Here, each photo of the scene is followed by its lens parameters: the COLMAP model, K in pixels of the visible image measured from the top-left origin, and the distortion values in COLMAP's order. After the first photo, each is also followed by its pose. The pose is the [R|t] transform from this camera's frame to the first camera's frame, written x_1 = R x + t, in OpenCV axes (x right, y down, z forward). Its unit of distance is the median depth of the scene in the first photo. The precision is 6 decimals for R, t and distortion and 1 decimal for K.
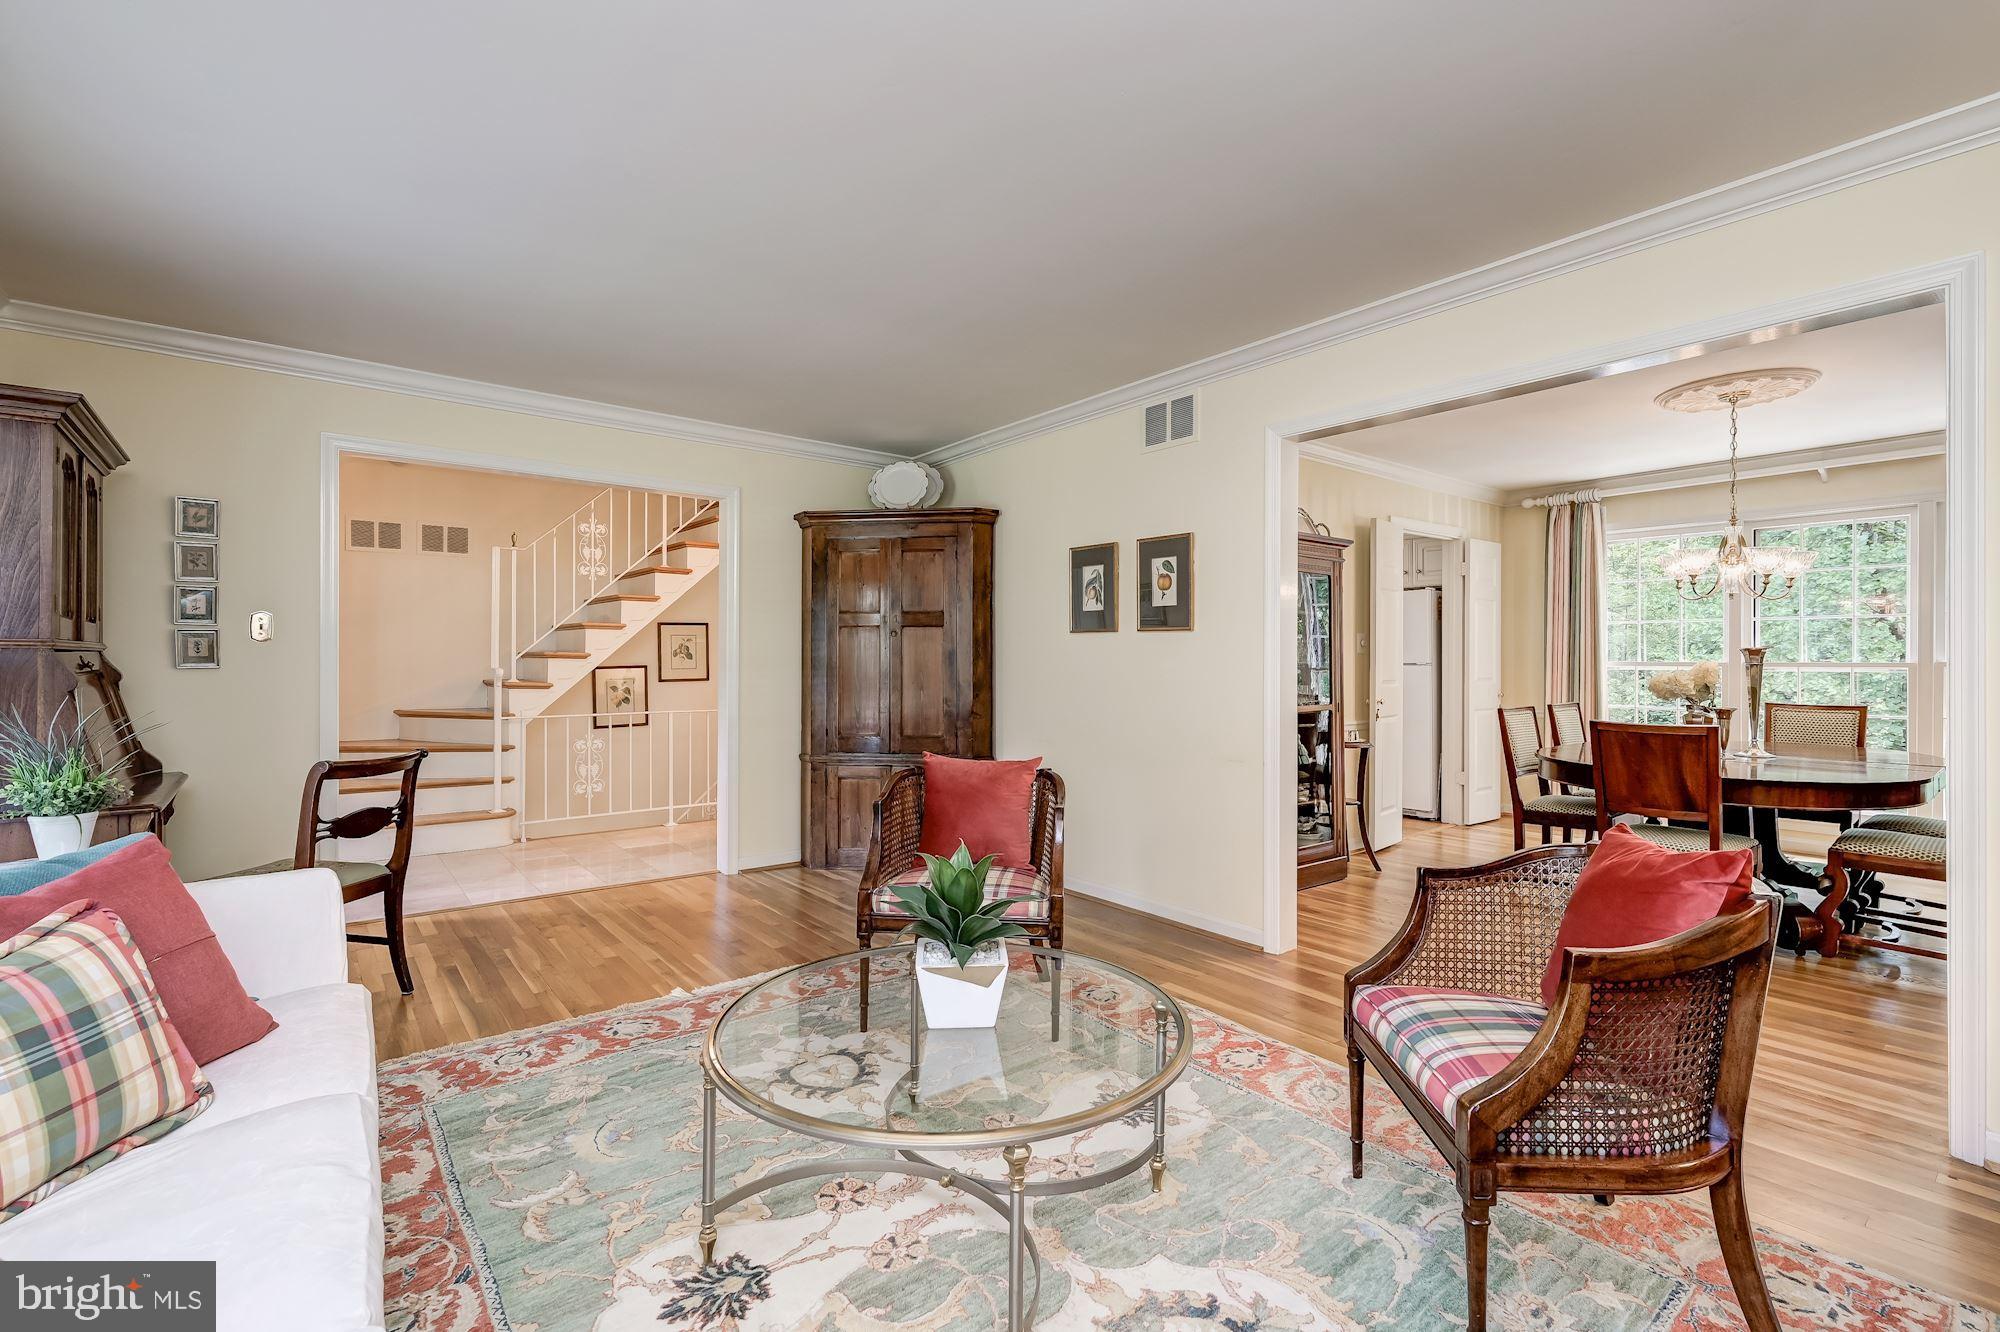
lens RADIAL K [[884.7, 0, 1012.7], [0, 884.7, 664.4], [0, 0, 1]] dist [-0.001543, 0.000774]
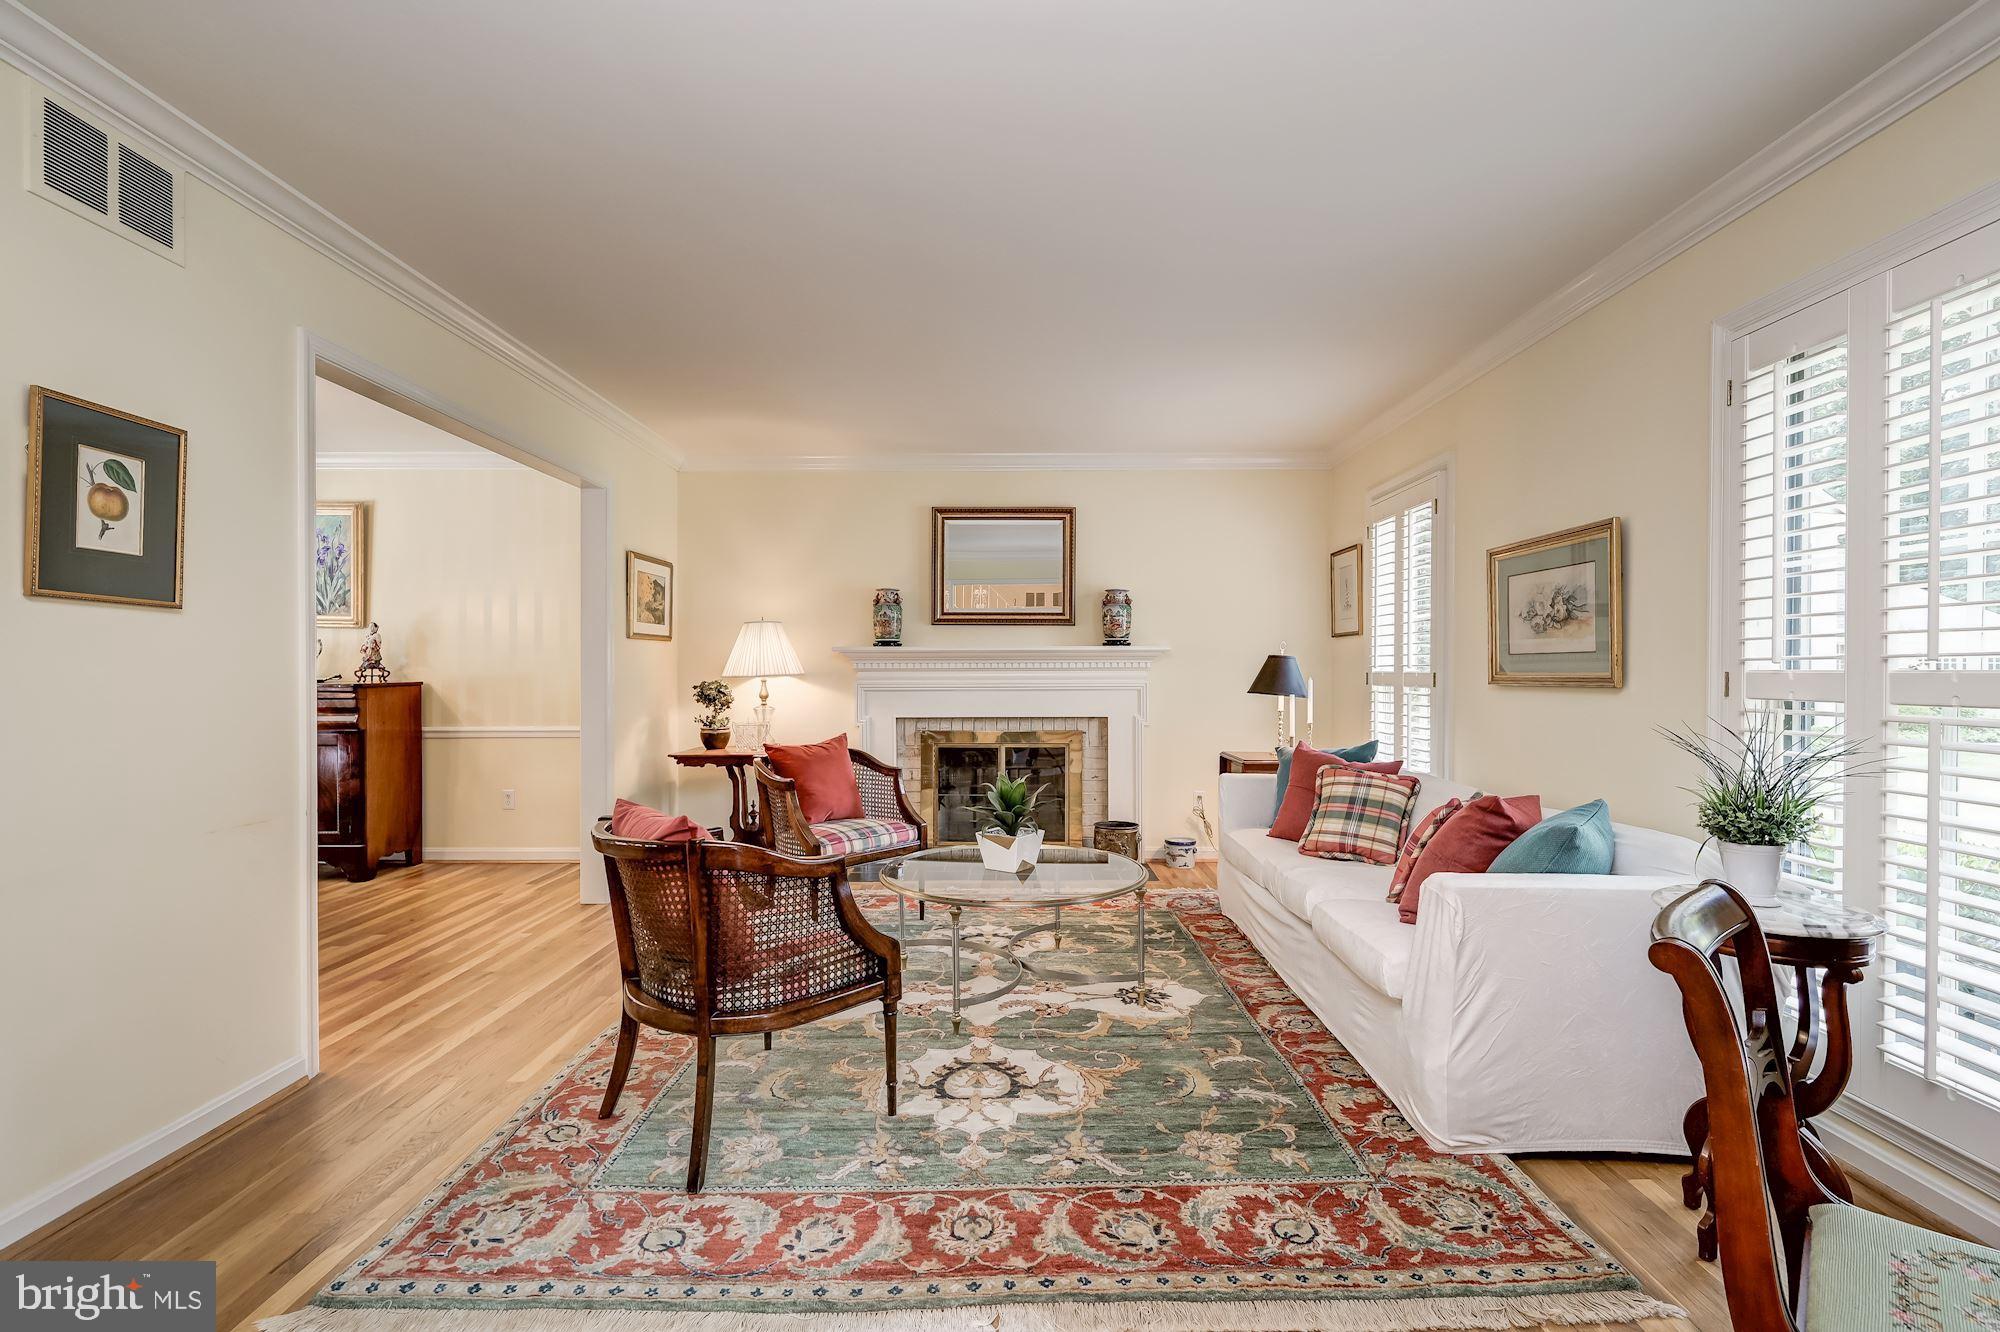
lens RADIAL K [[884.7, 0, 1012.1], [0, 884.7, 674.5], [0, 0, 1]] dist [-0.001543, 0.000774]
pose [[-0.782709, -0.003130, 0.622380, -0.525203], [-0.000303, 0.999989, 0.004648, -0.000536], [-0.622388, 0.003450, -0.782701, 1.074425]]
